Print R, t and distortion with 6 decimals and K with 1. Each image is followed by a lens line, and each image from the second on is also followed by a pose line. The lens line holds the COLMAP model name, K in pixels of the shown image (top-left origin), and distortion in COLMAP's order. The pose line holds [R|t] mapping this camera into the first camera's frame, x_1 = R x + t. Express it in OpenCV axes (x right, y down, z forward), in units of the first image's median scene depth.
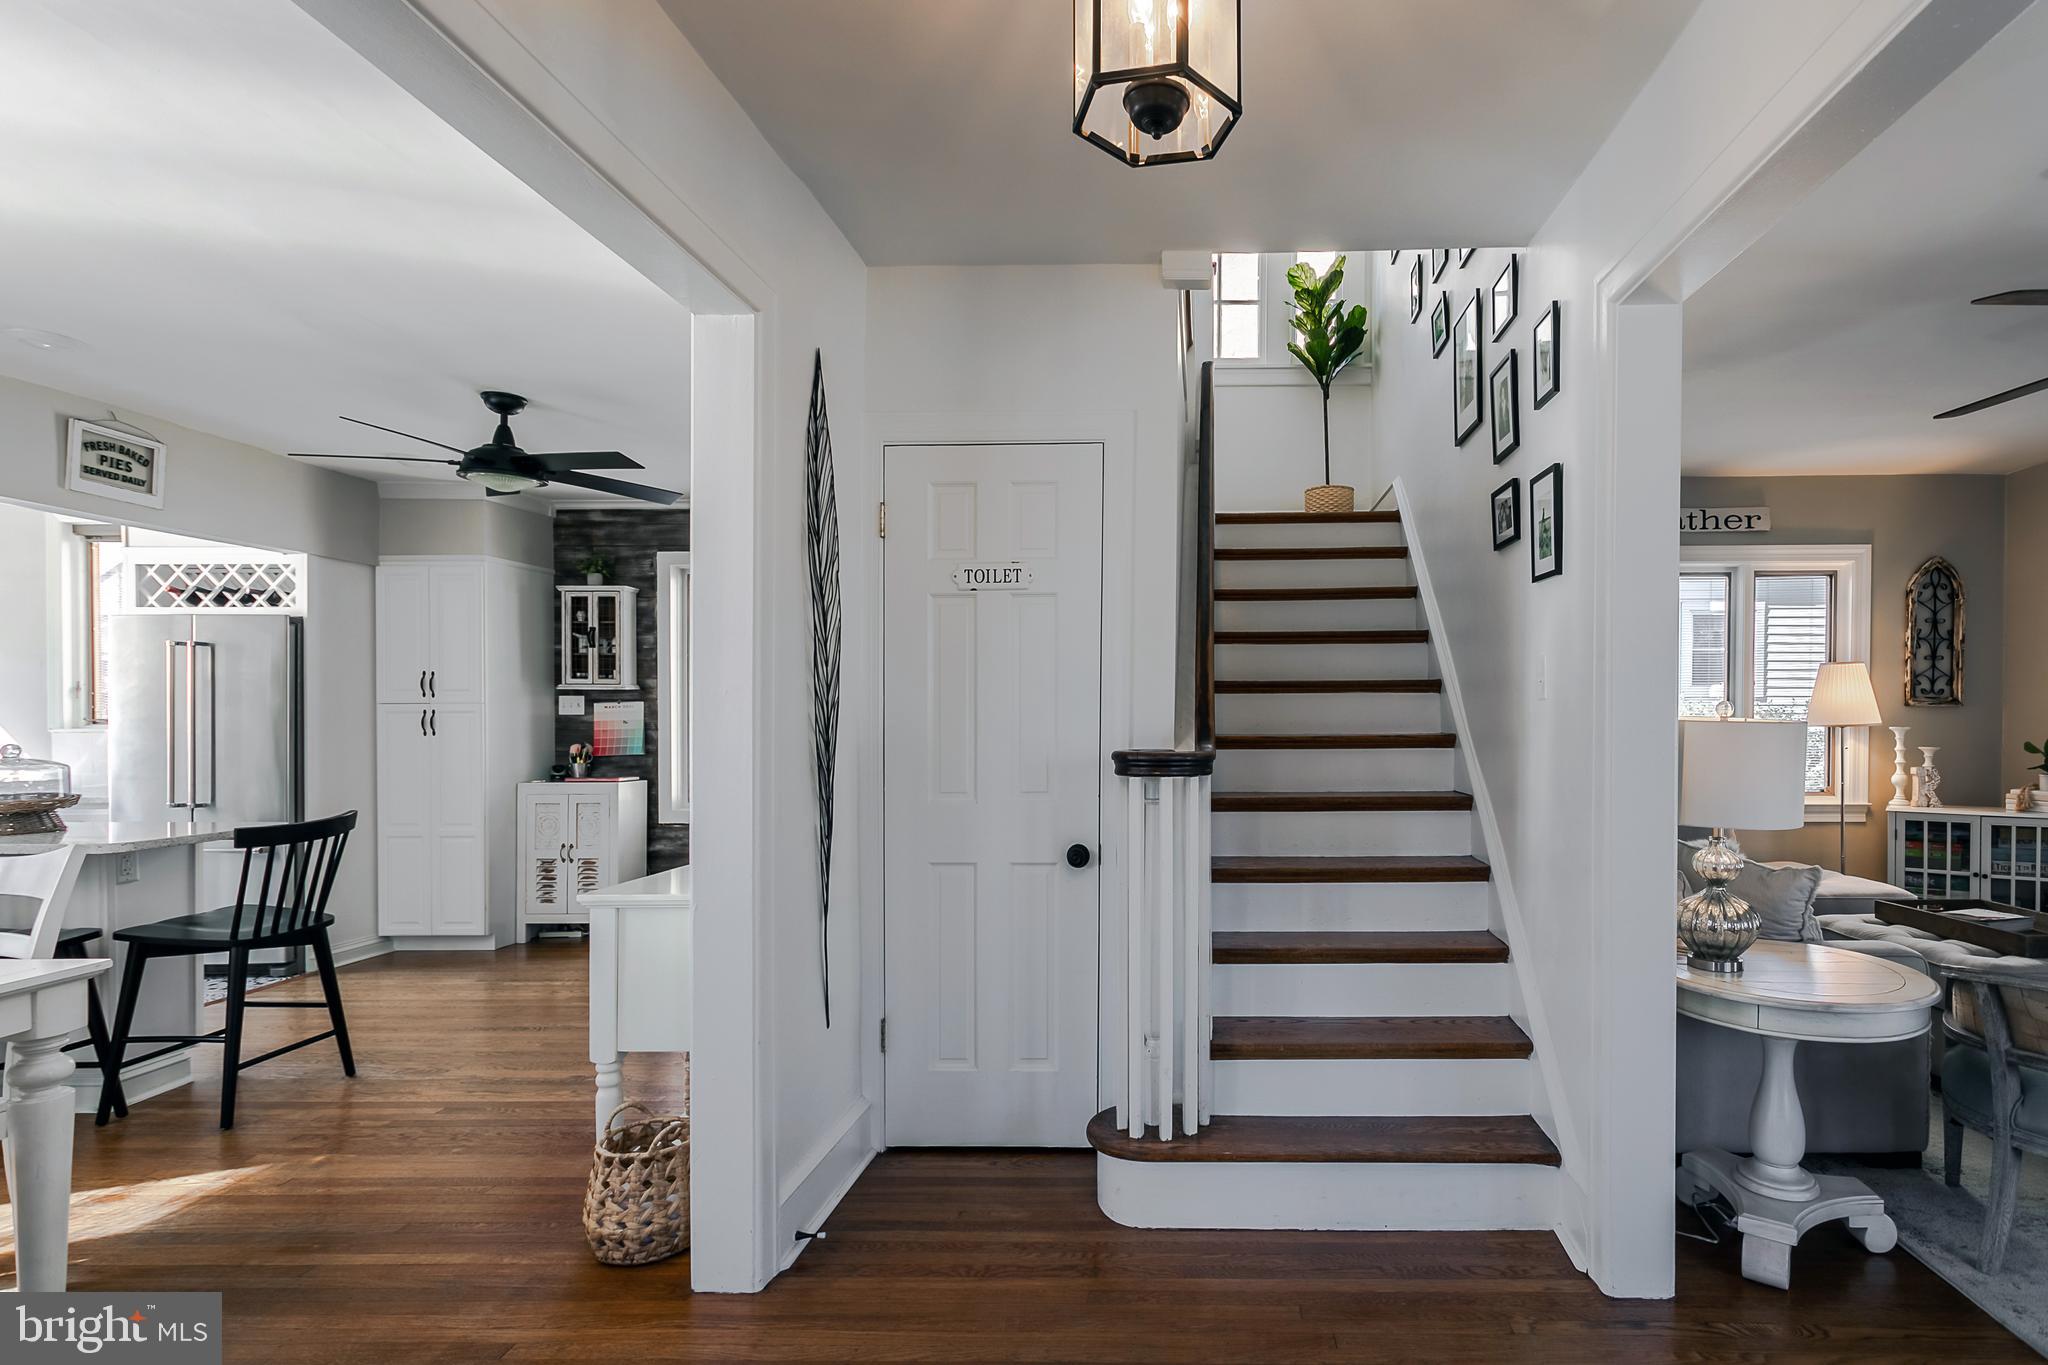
lens RADIAL K [[1001.1, 0, 1021.2], [0, 1001.1, 723.1], [0, 0, 1]] dist [0.002661, 0.000126]
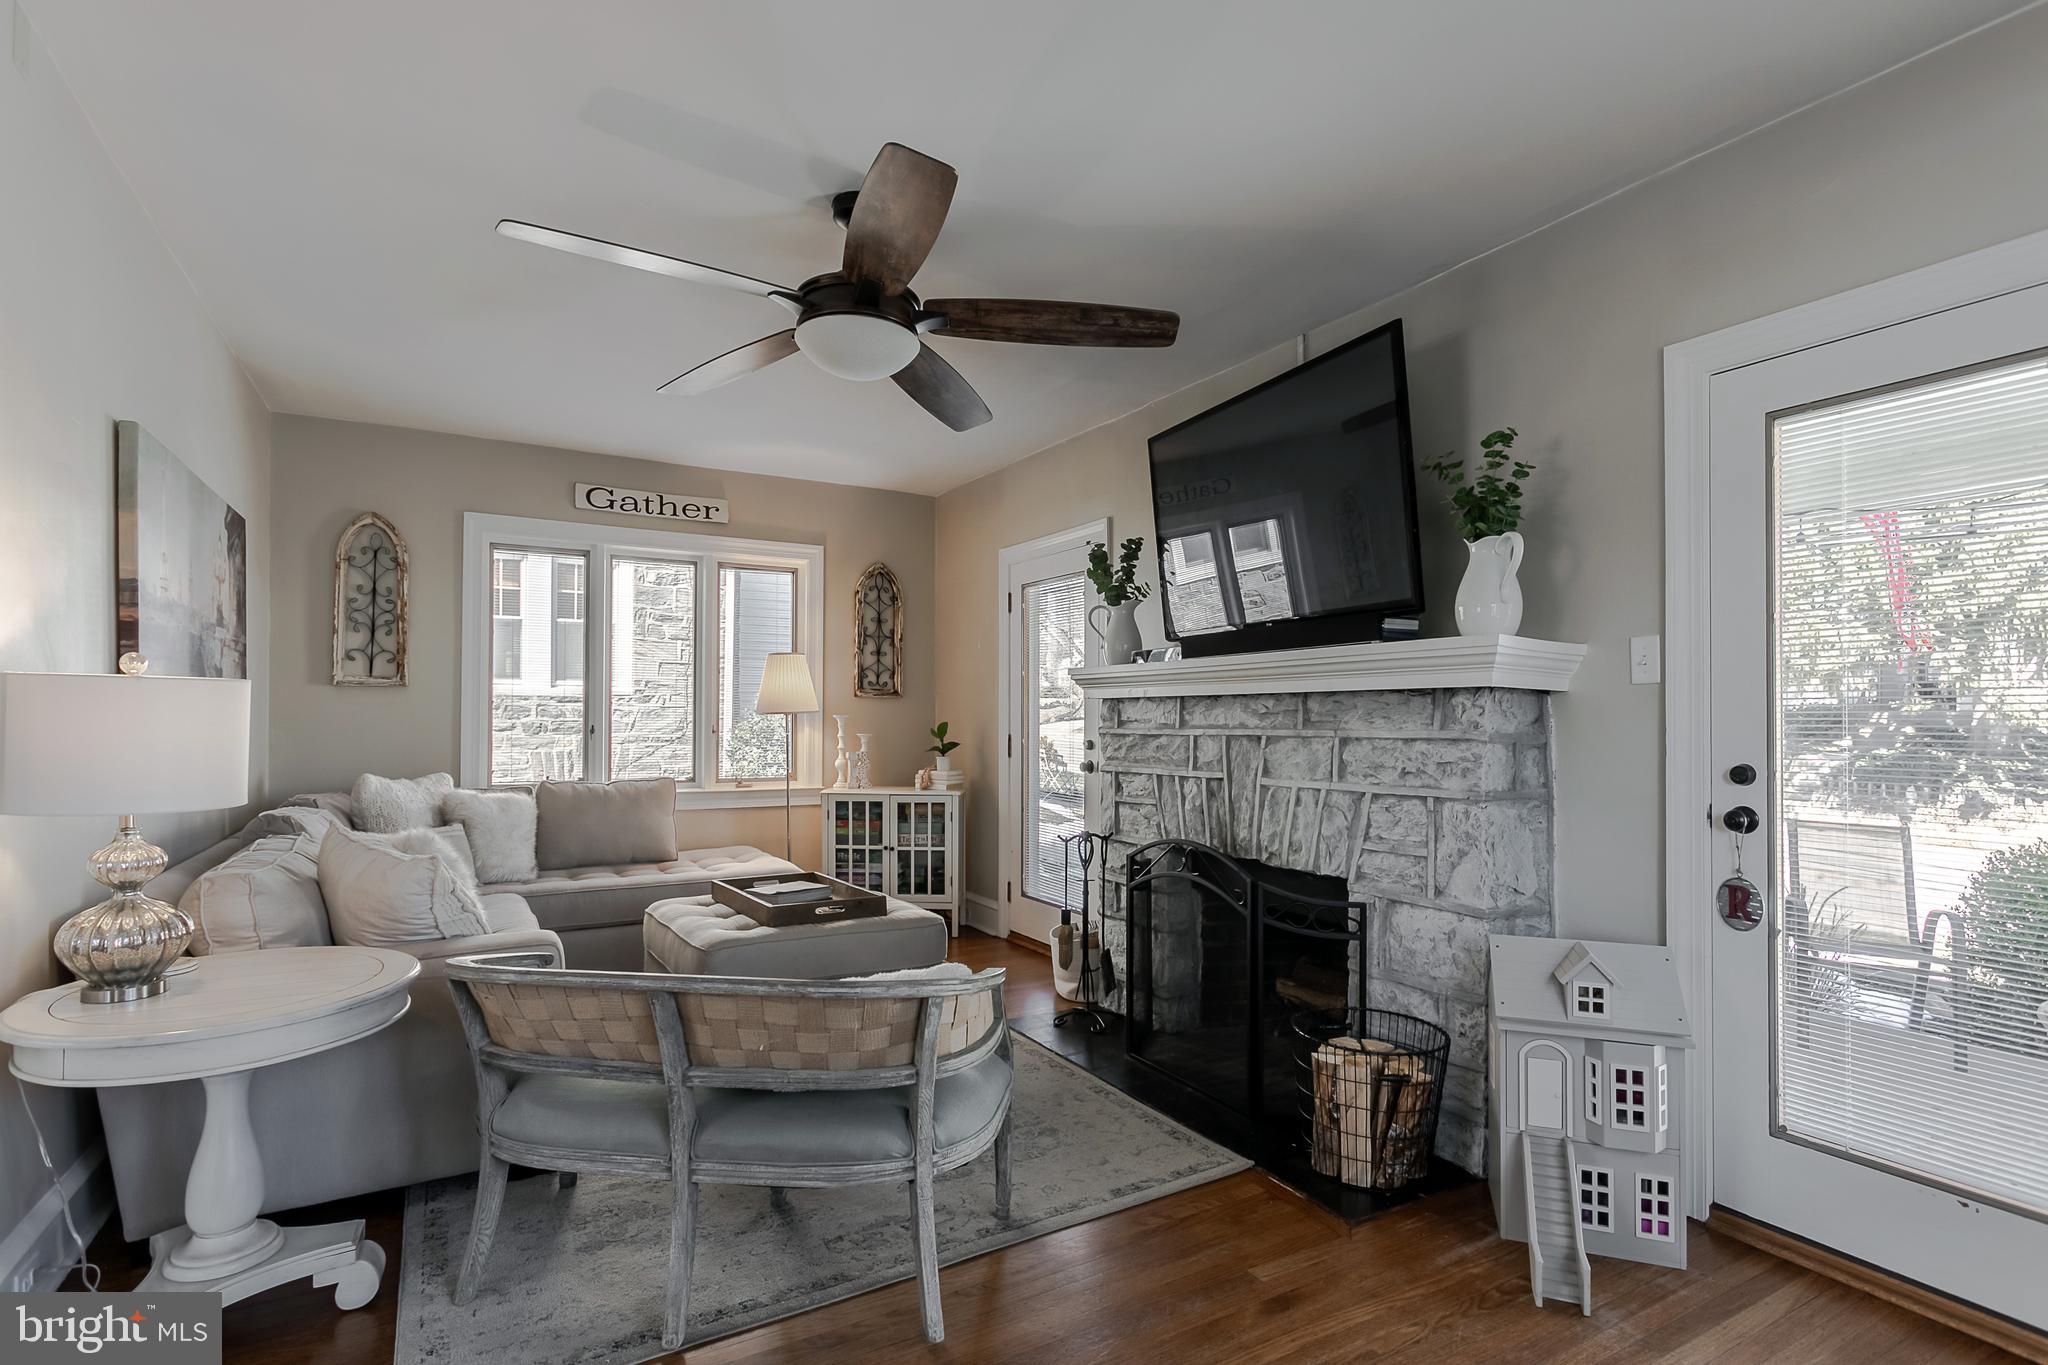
lens RADIAL K [[975.8, 0, 1013.1], [0, 975.8, 713.0], [0, 0, 1]] dist [-0.001638, 0.000022]
pose [[0.861041, 0.008195, 0.508469, 0.500758], [0.002320, 0.999796, -0.020042, 0.022881], [-0.508530, 0.018436, 0.860847, -0.001814]]
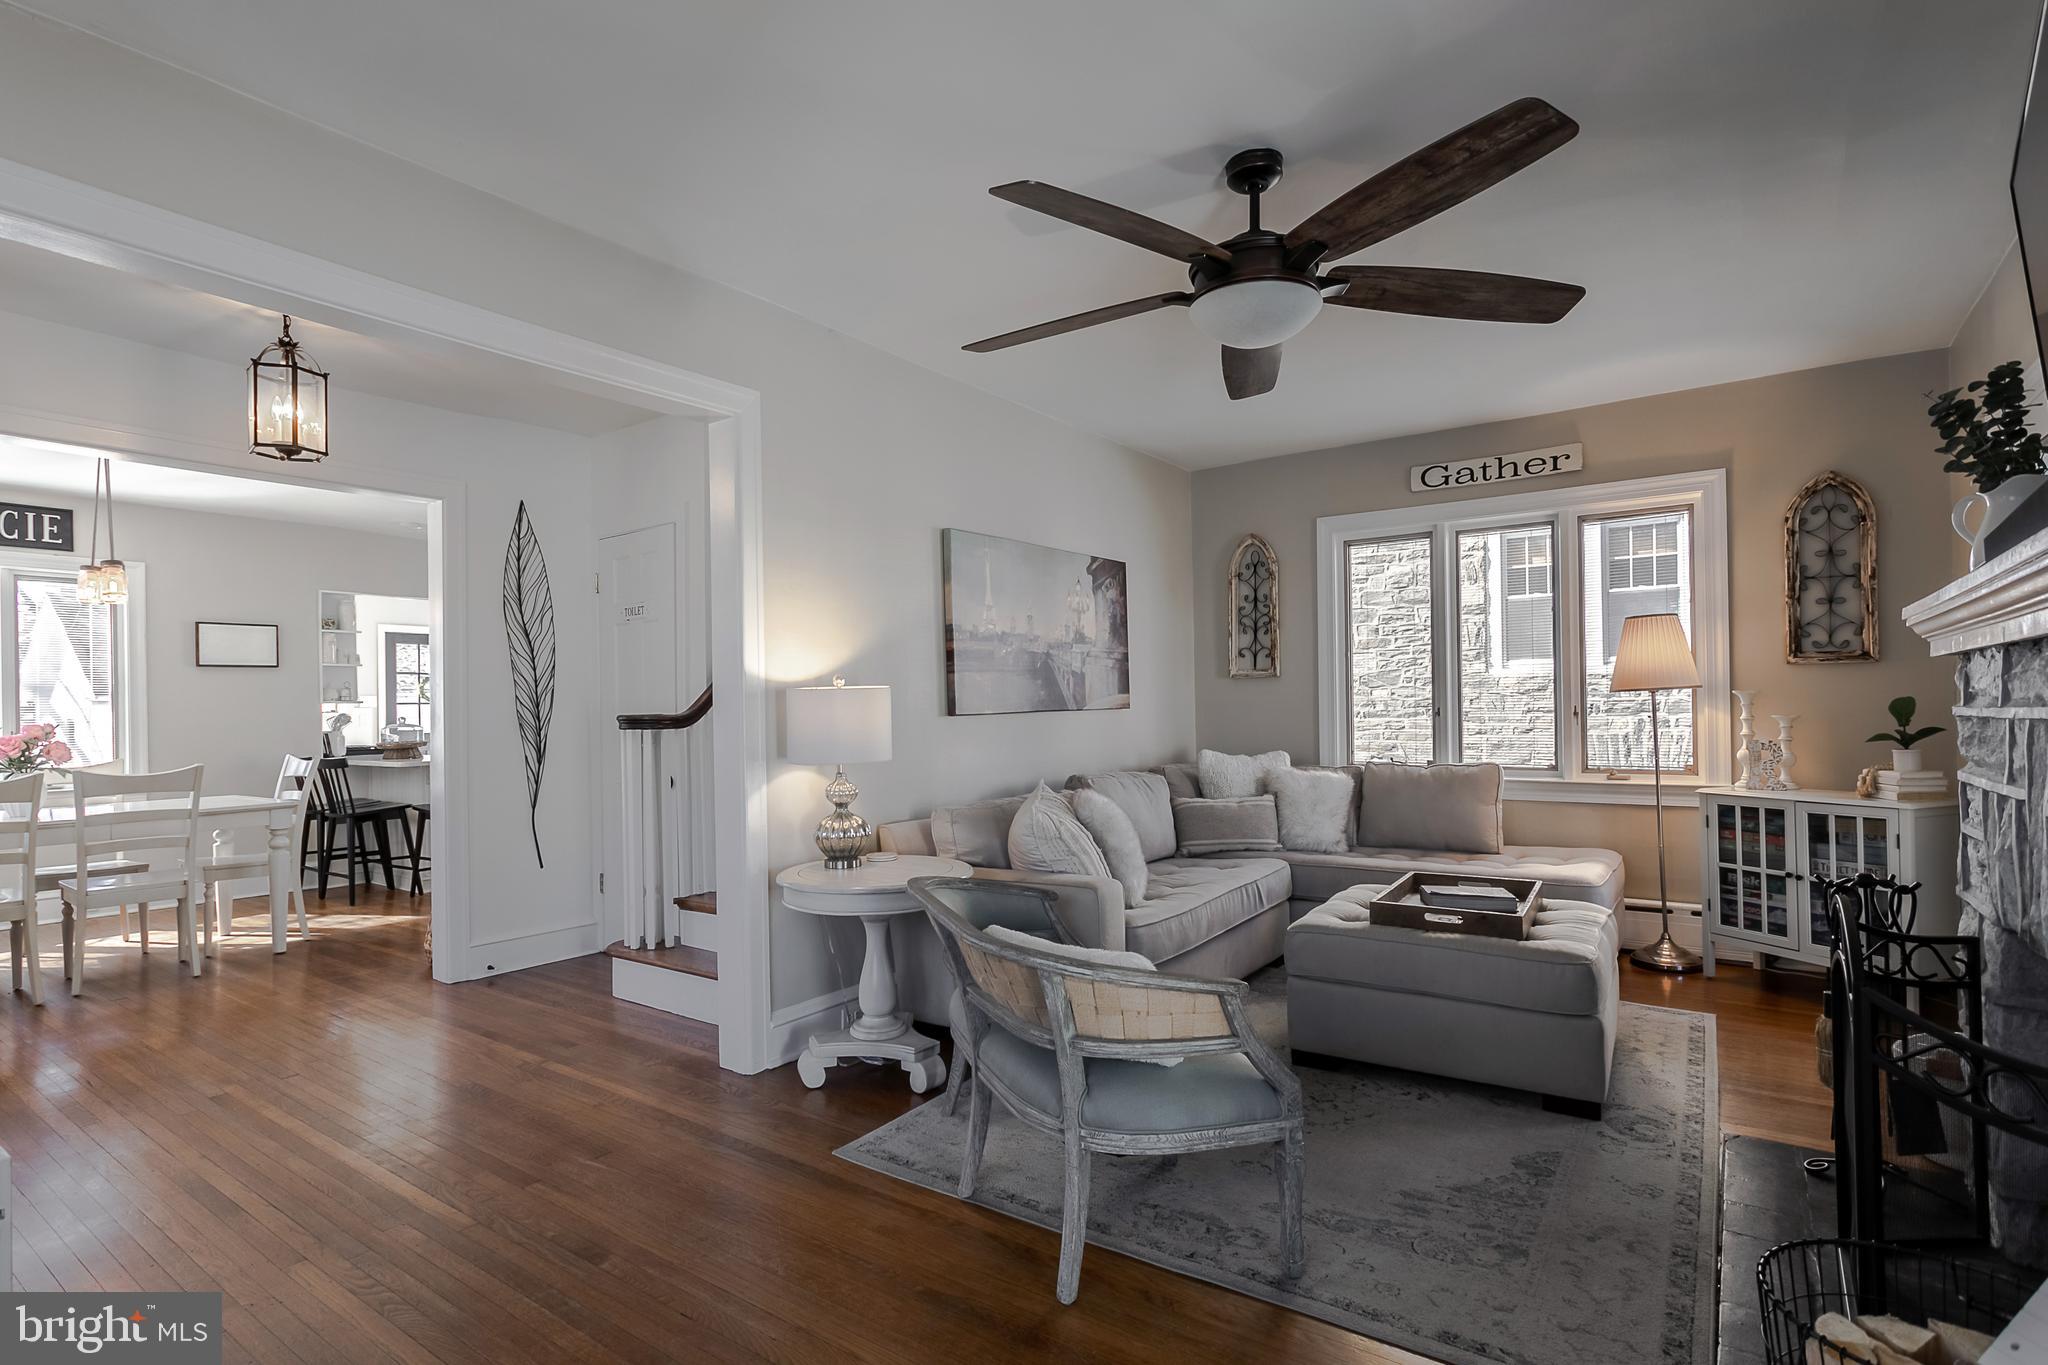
lens RADIAL K [[1006.8, 0, 1011.5], [0, 1006.8, 703.8], [0, 0, 1]] dist [0.002857, 0.000795]
pose [[0.818808, -0.013144, -0.573917, 0.855198], [0.006158, 0.999881, -0.014113, 0.022268], [0.574034, 0.008022, 0.818792, -0.004613]]
